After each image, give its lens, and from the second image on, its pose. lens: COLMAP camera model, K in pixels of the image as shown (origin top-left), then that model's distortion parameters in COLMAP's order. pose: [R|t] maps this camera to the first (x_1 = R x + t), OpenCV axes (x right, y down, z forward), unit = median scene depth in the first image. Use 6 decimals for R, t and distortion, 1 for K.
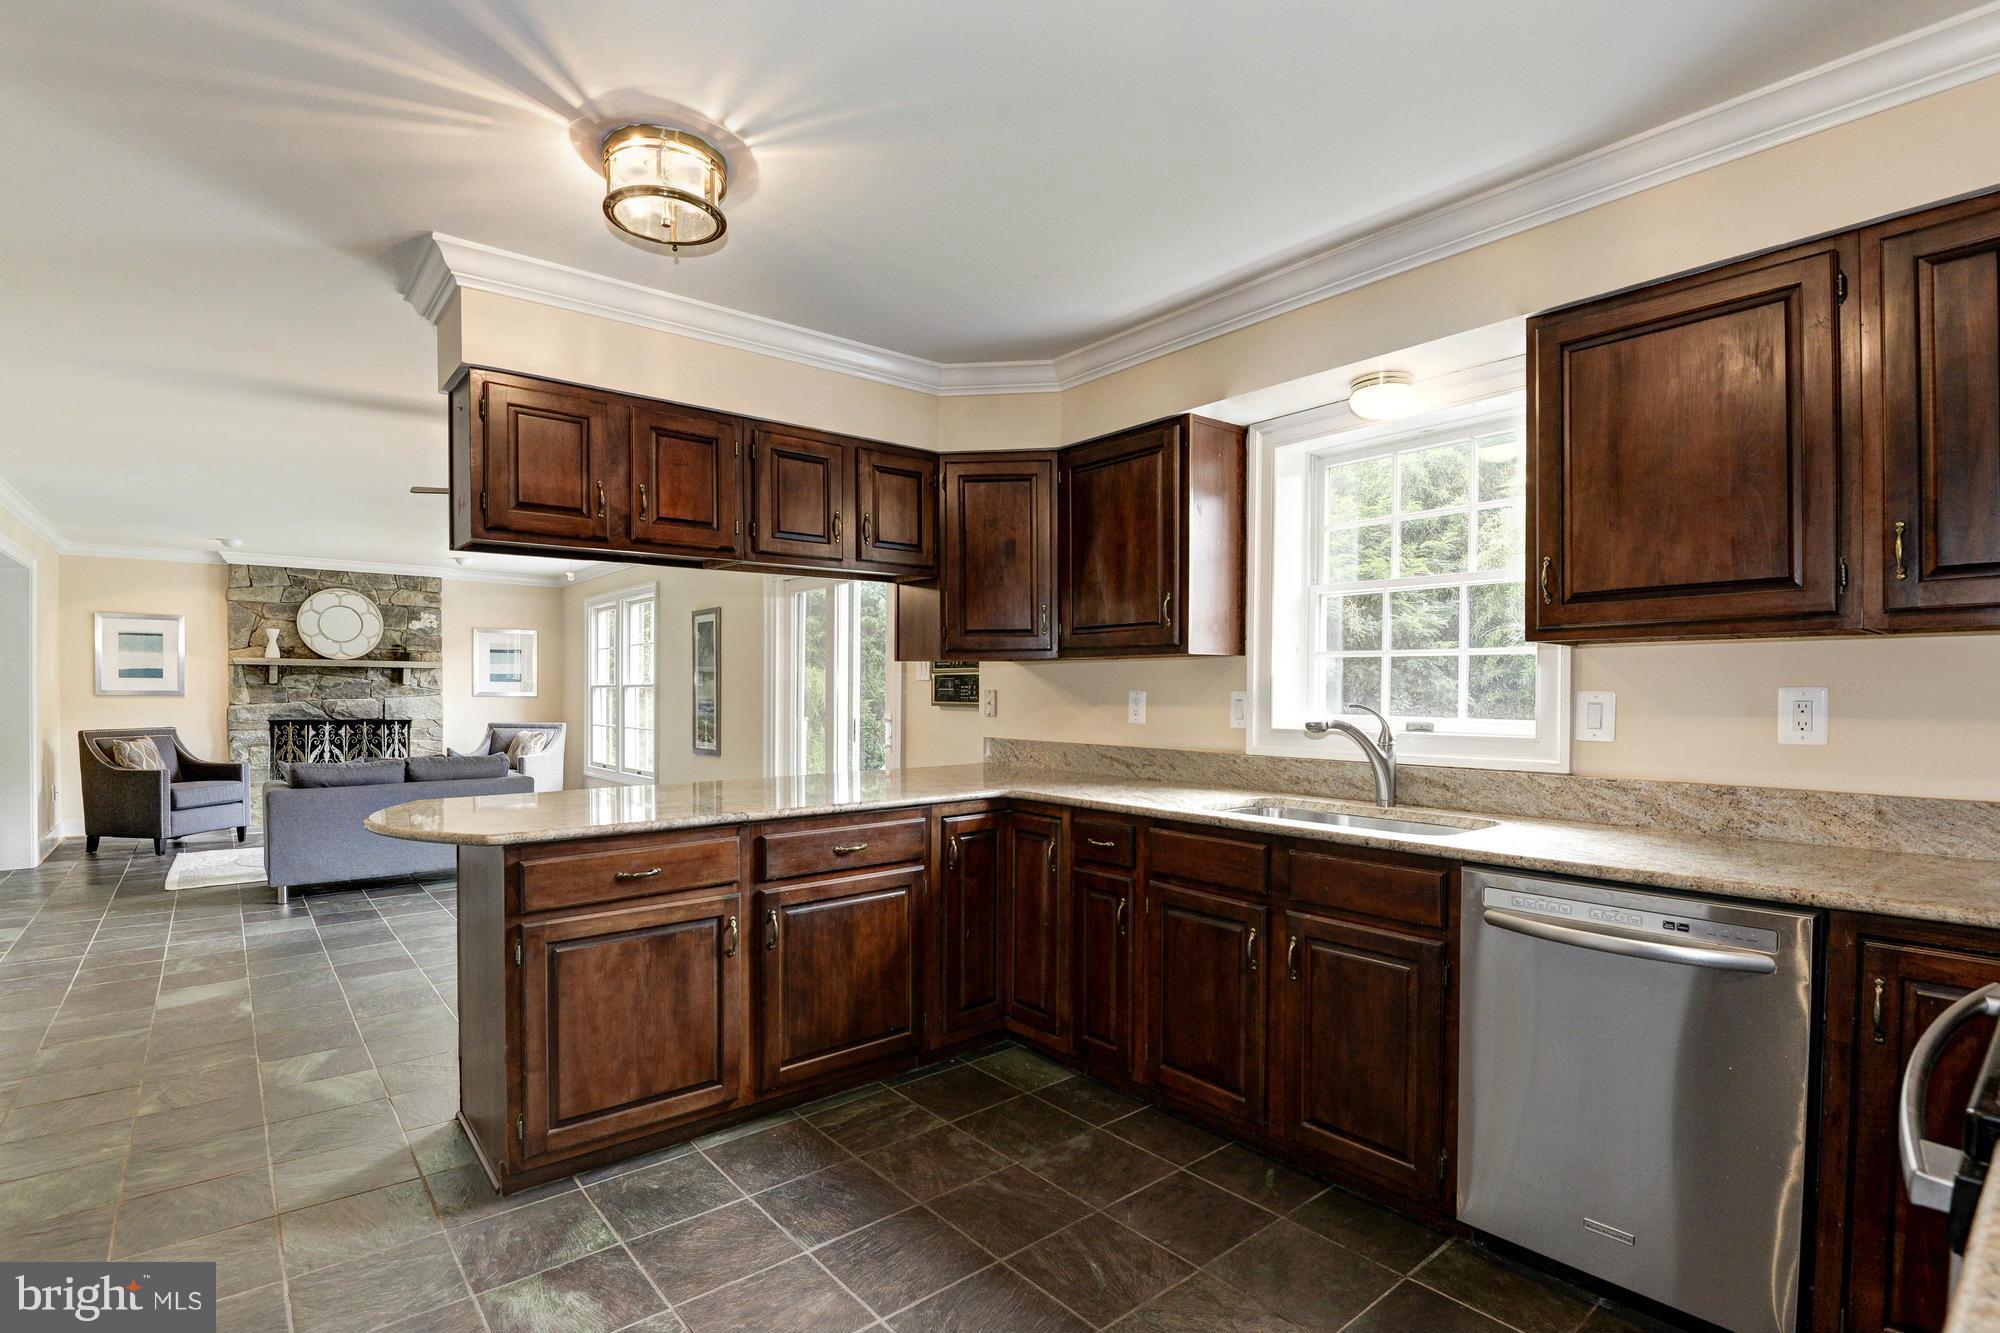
lens RADIAL K [[967.0, 0, 1015.0], [0, 967.0, 695.2], [0, 0, 1]] dist [0.028398, -0.036419]
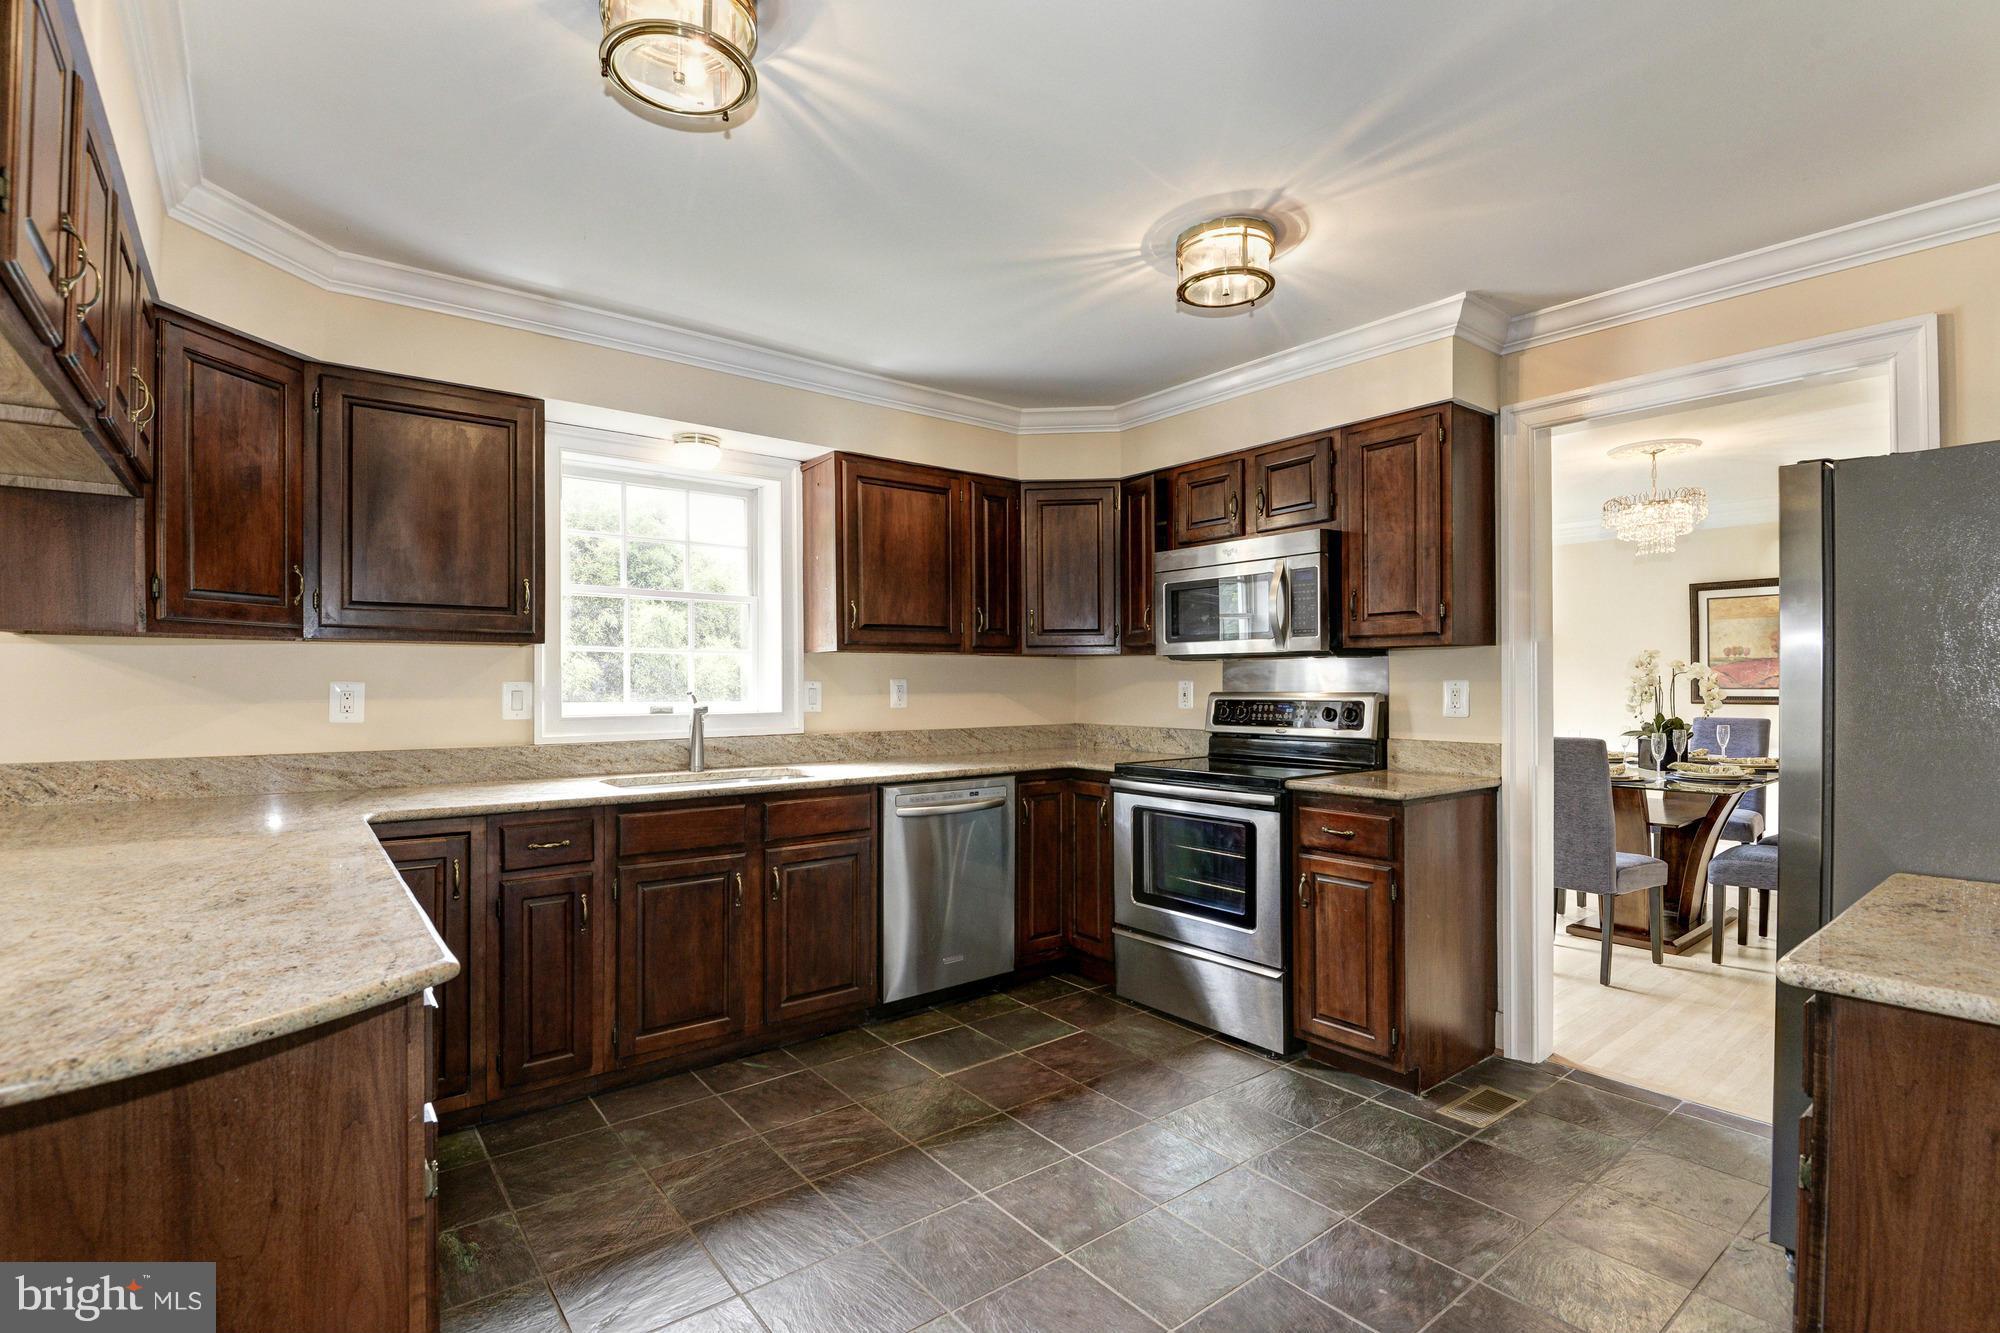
lens RADIAL K [[928.9, 0, 1023.8], [0, 928.9, 670.3], [0, 0, 1]] dist [0.020975, -0.021089]
pose [[0.020306, 0.011376, 0.999729, -0.863667], [0.007600, 0.999905, -0.011532, -0.001582], [-0.999765, 0.007832, 0.020217, 0.562282]]
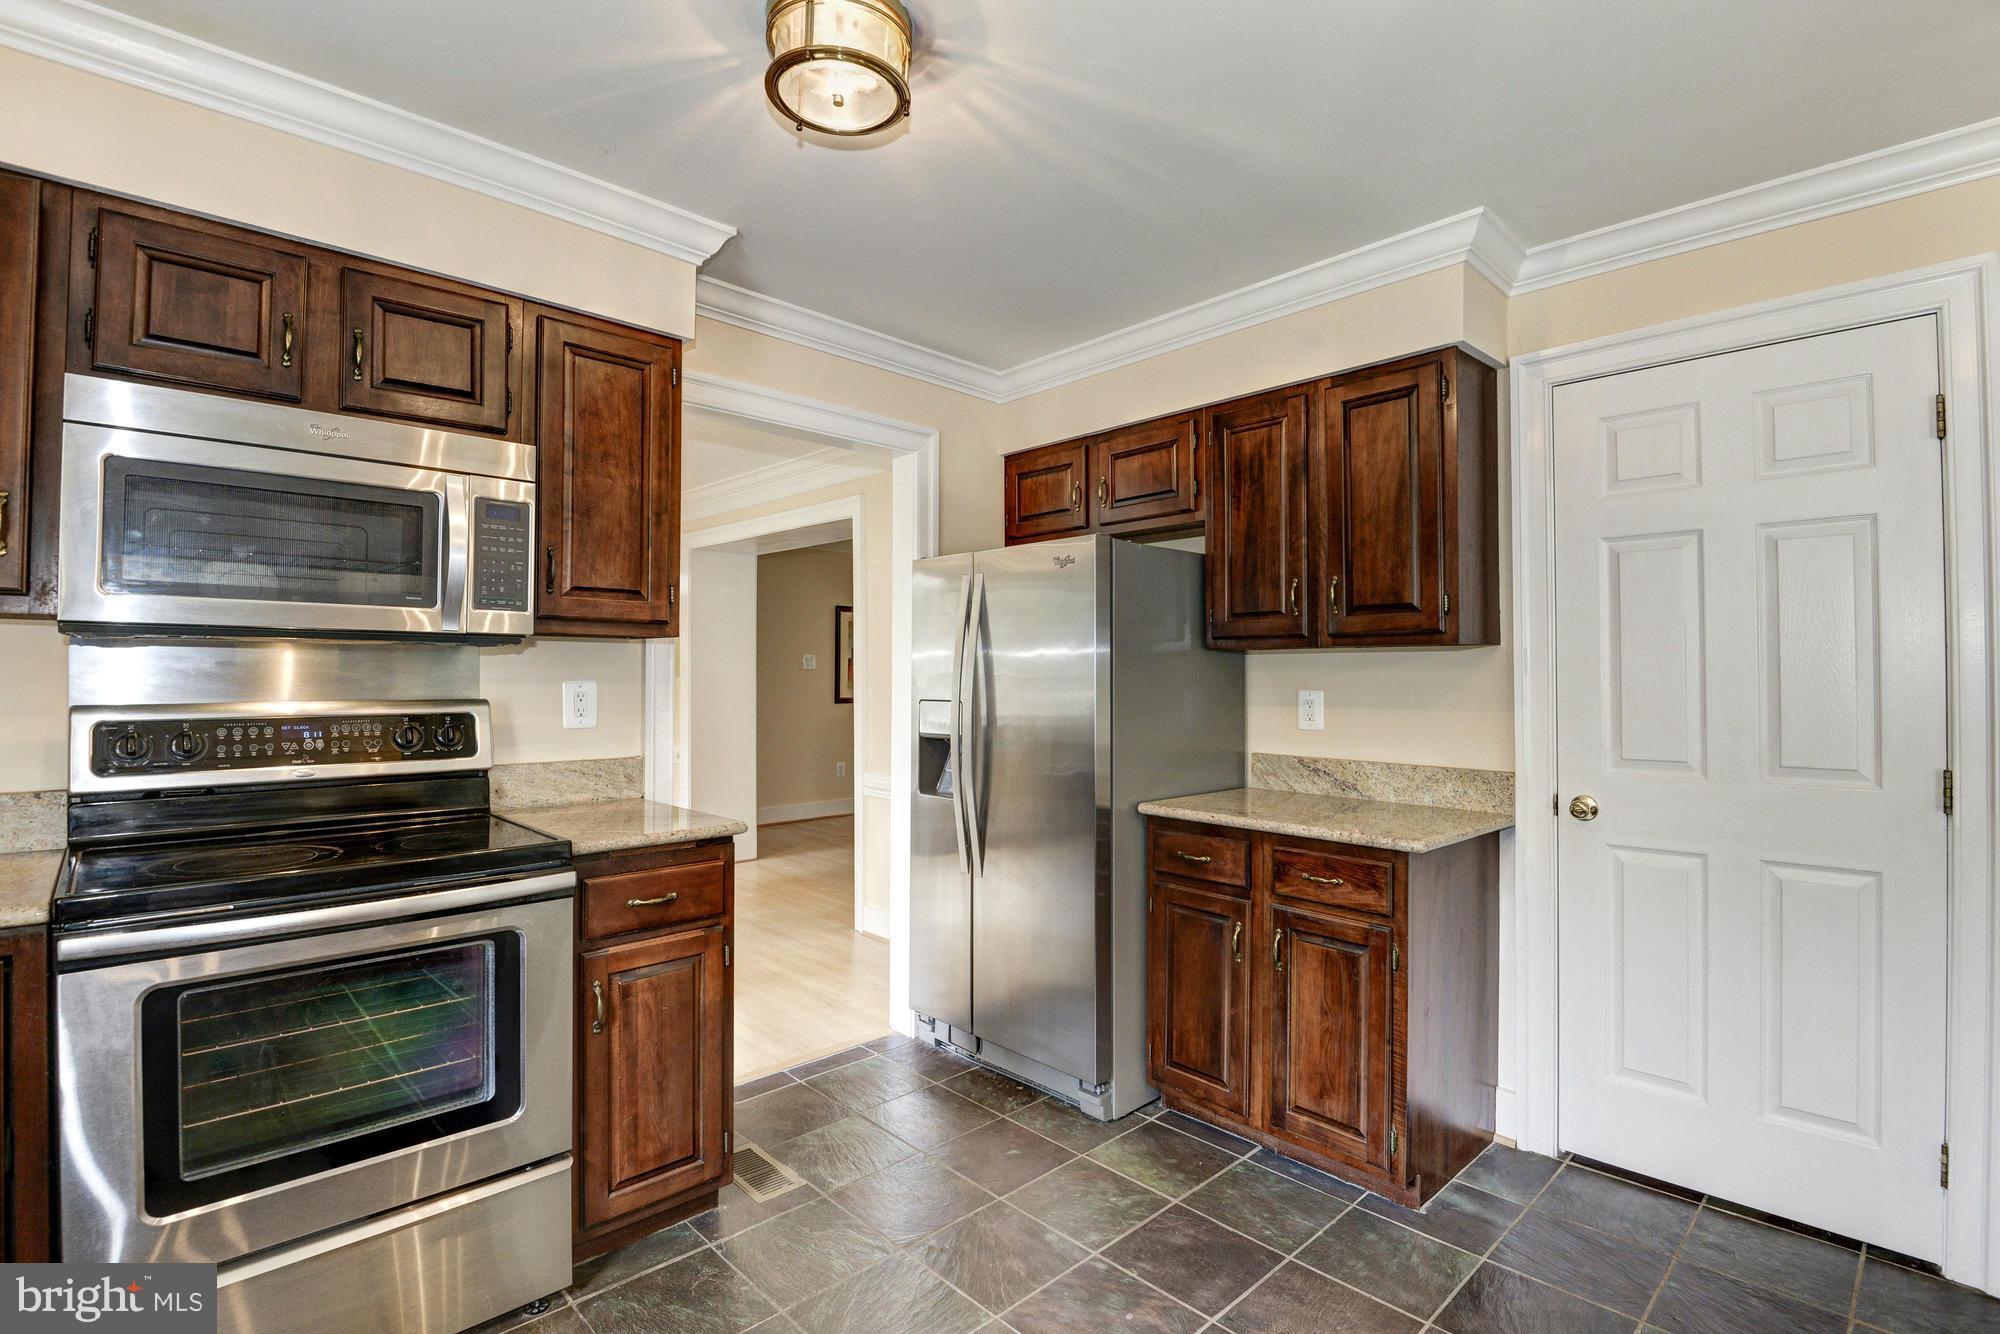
lens RADIAL K [[933.6, 0, 996.5], [0, 933.6, 653.4], [0, 0, 1]] dist [0.000173, -0.021033]
pose [[-0.998635, -0.001993, -0.052203, -0.003445], [-0.001035, 0.999831, -0.018374, -0.009247], [0.052231, -0.018295, -0.998467, 0.993664]]
